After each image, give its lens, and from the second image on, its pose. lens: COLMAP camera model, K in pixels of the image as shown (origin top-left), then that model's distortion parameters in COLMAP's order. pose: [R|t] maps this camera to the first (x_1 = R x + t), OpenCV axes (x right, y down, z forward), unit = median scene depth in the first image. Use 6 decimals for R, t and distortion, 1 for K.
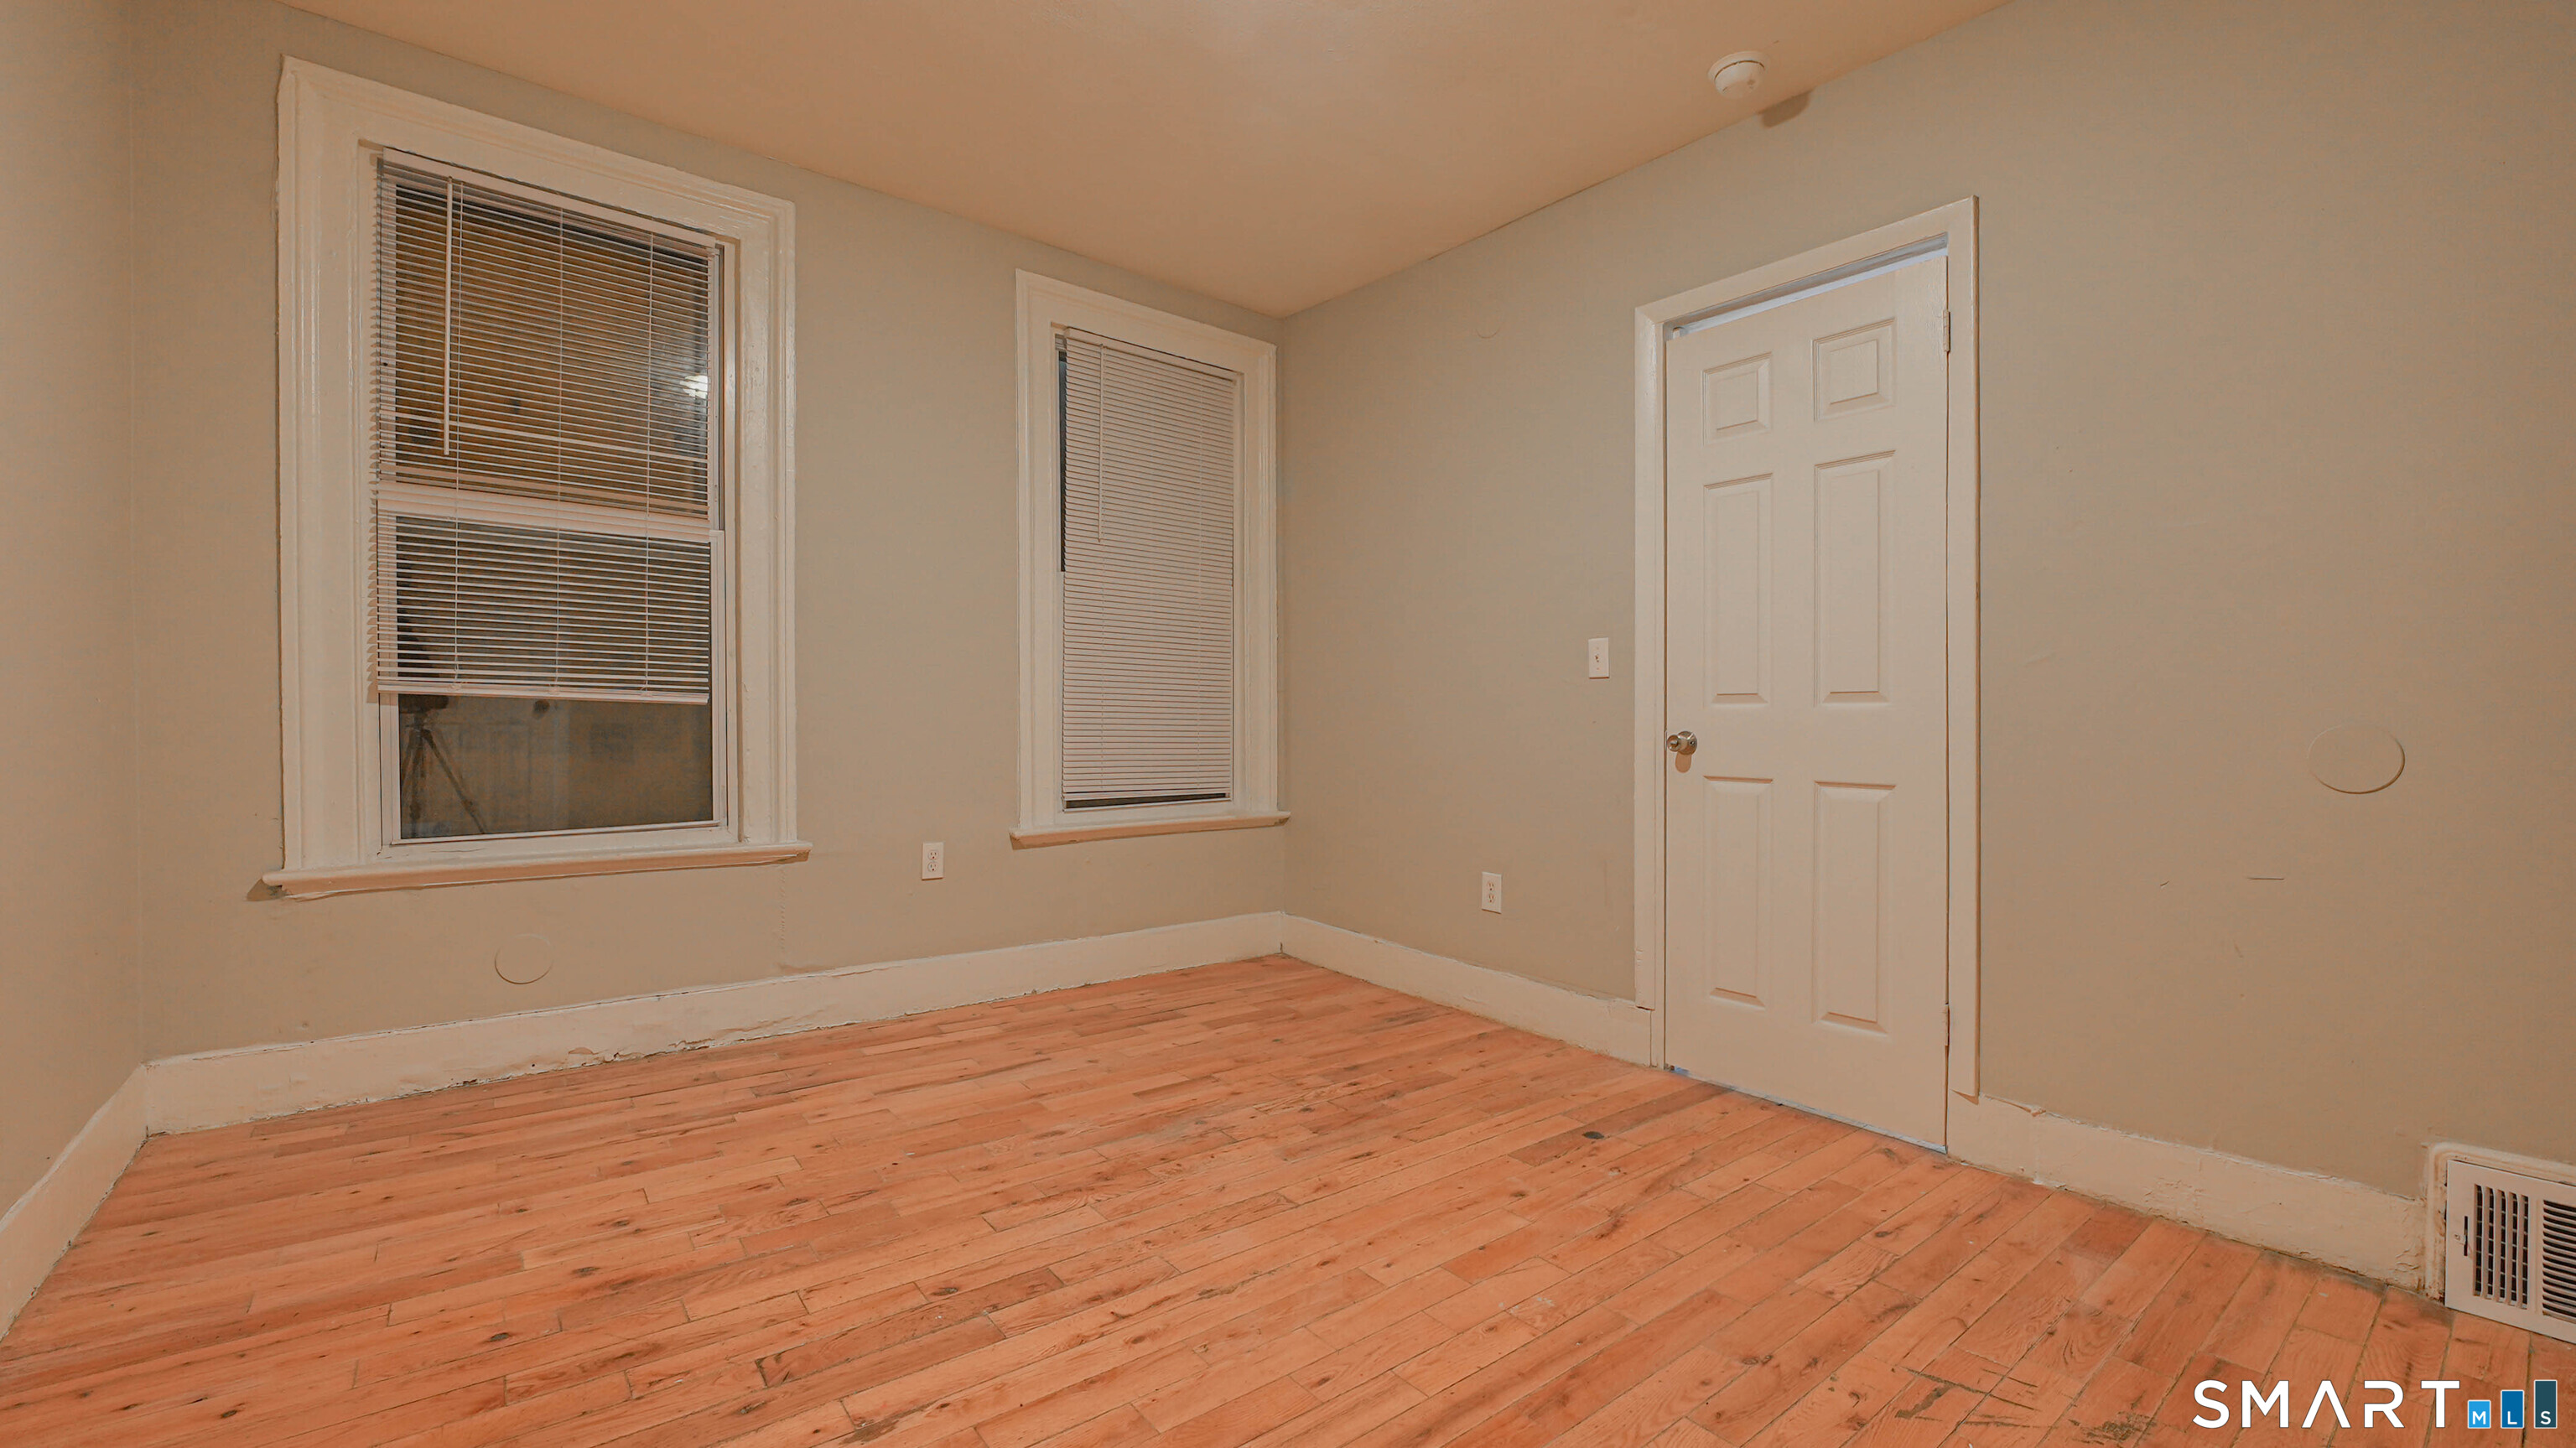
lens RADIAL K [[1062.6, 0, 1285.8], [0, 1062.6, 728.4], [0, 0, 1]] dist [-0.000347, -0.000026]
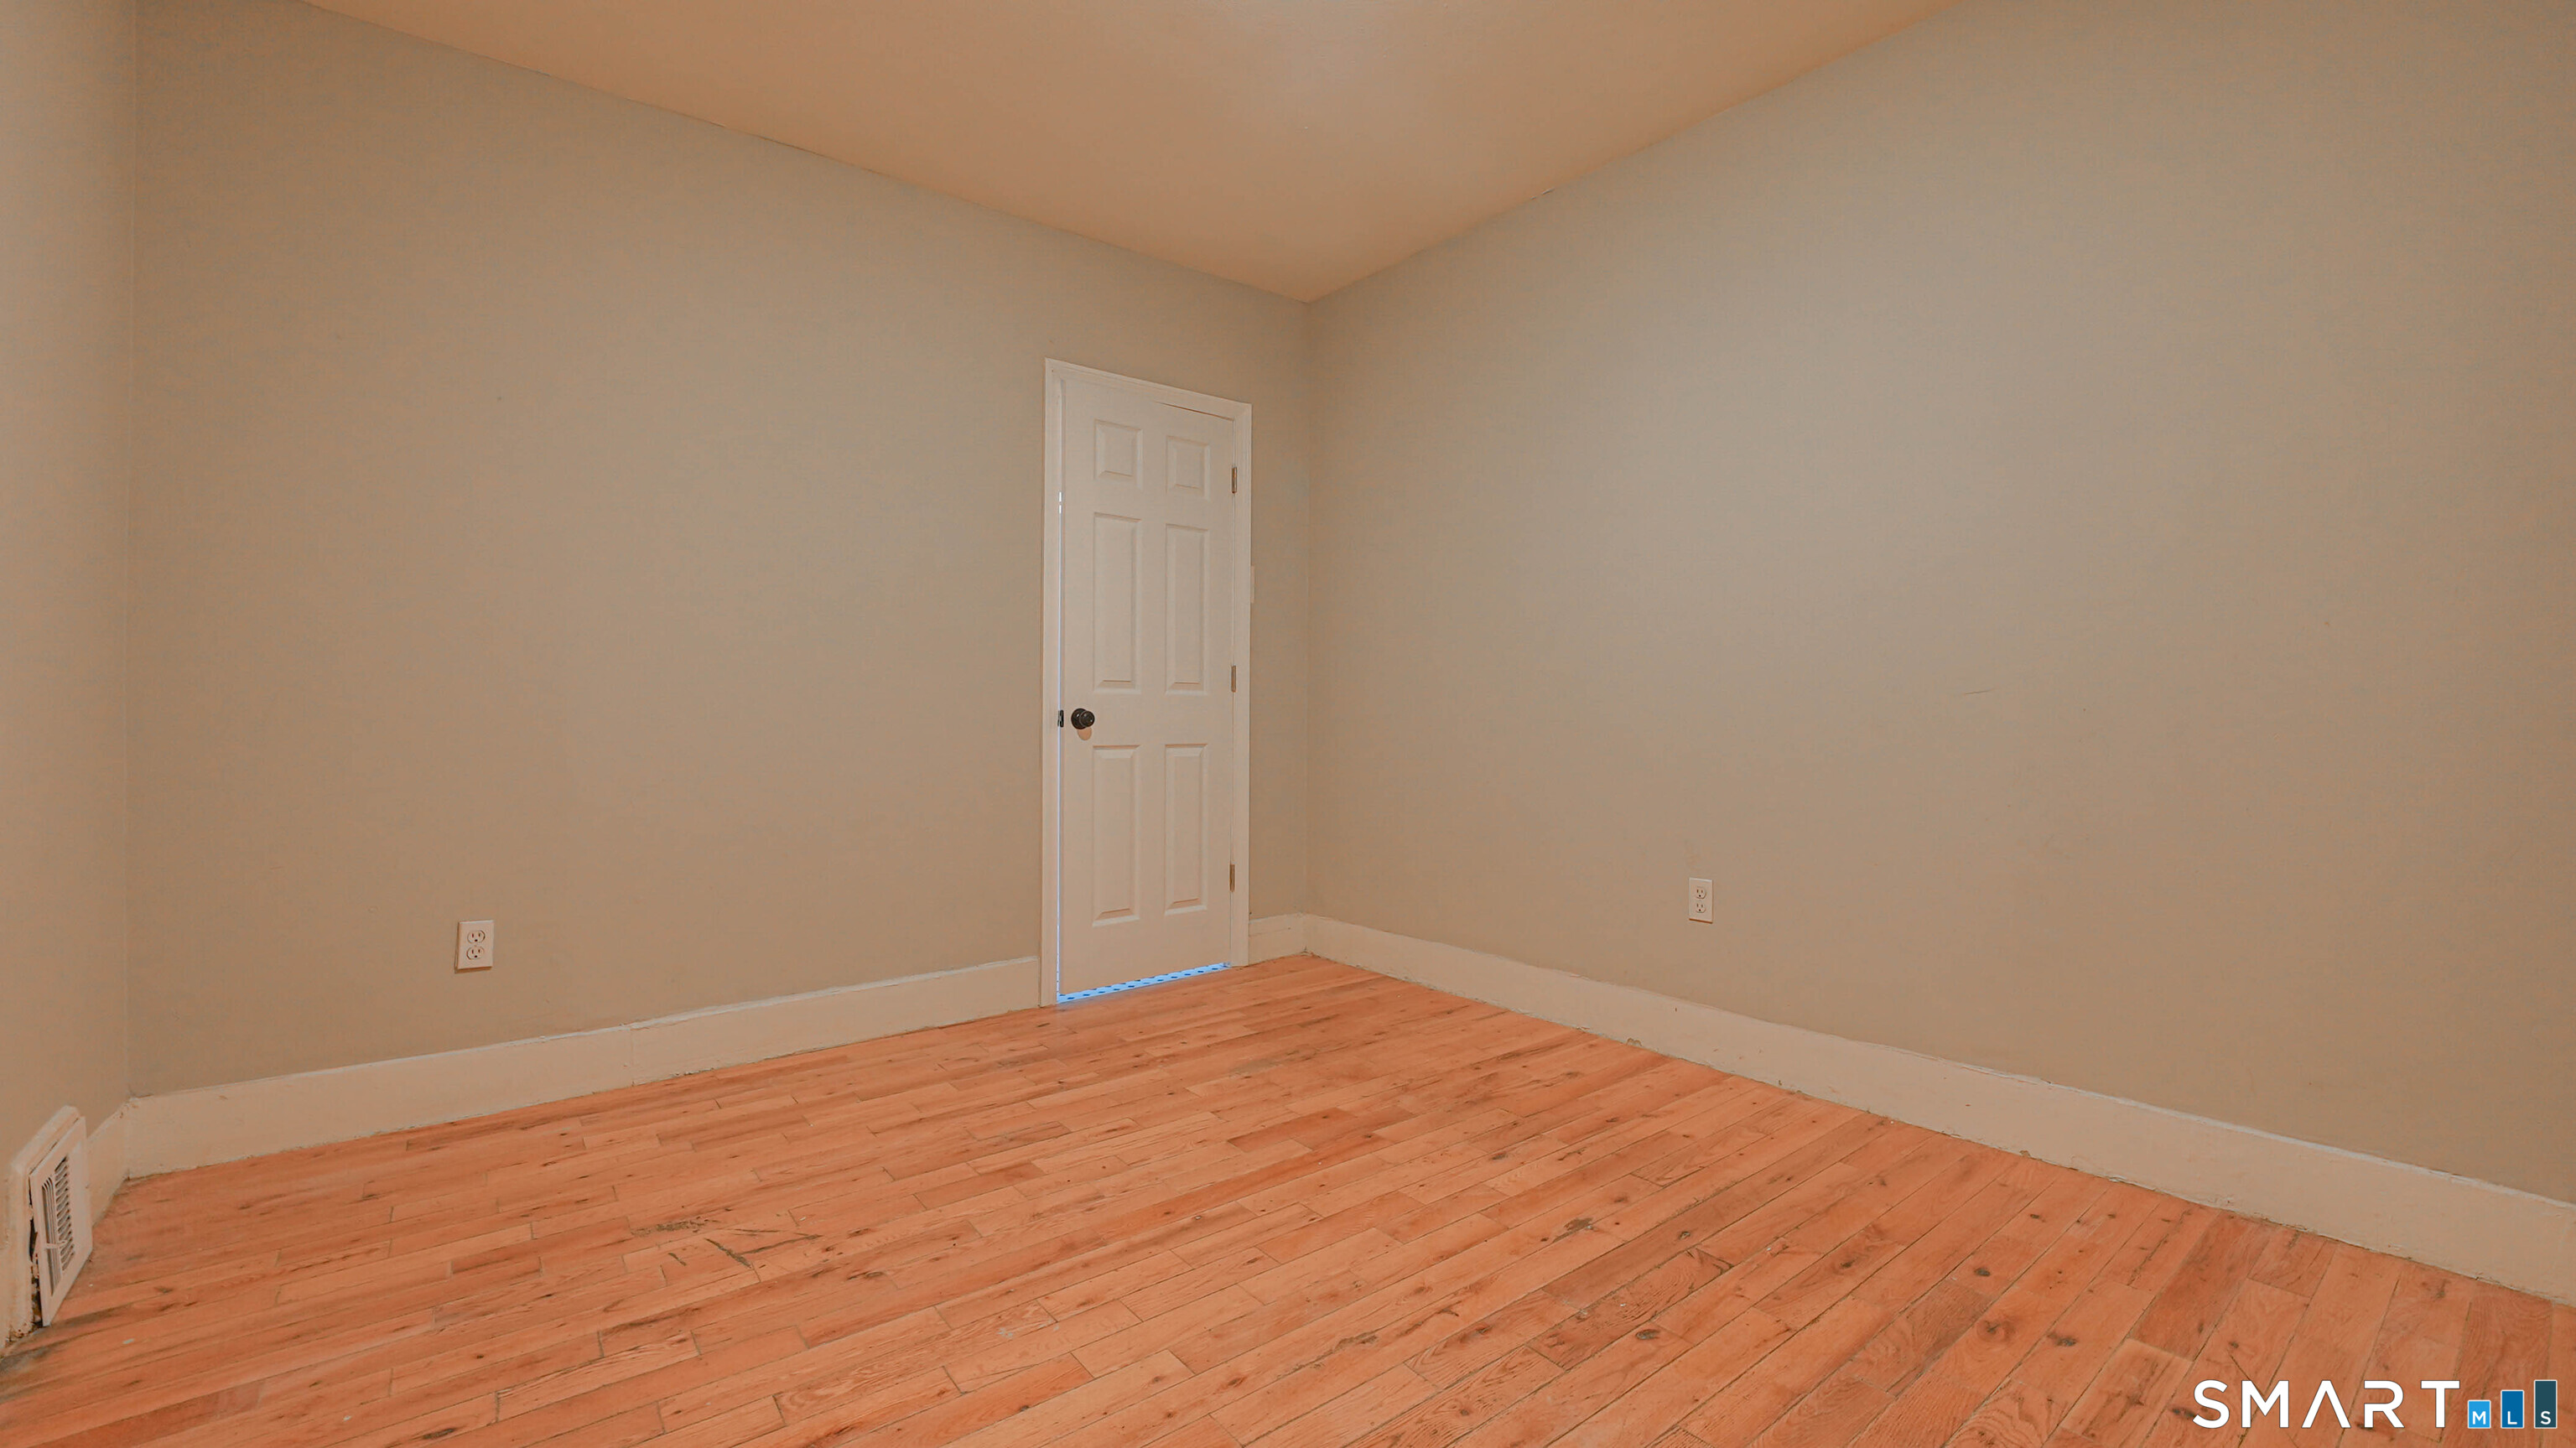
lens RADIAL K [[1062.6, 0, 1291.7], [0, 1062.6, 714.5], [0, 0, 1]] dist [-0.000347, -0.000026]
pose [[-0.999900, -0.013180, 0.005094, -0.005923], [-0.013091, 0.999768, 0.017103, -0.026001], [-0.005319, 0.017035, -0.999841, 2.003051]]
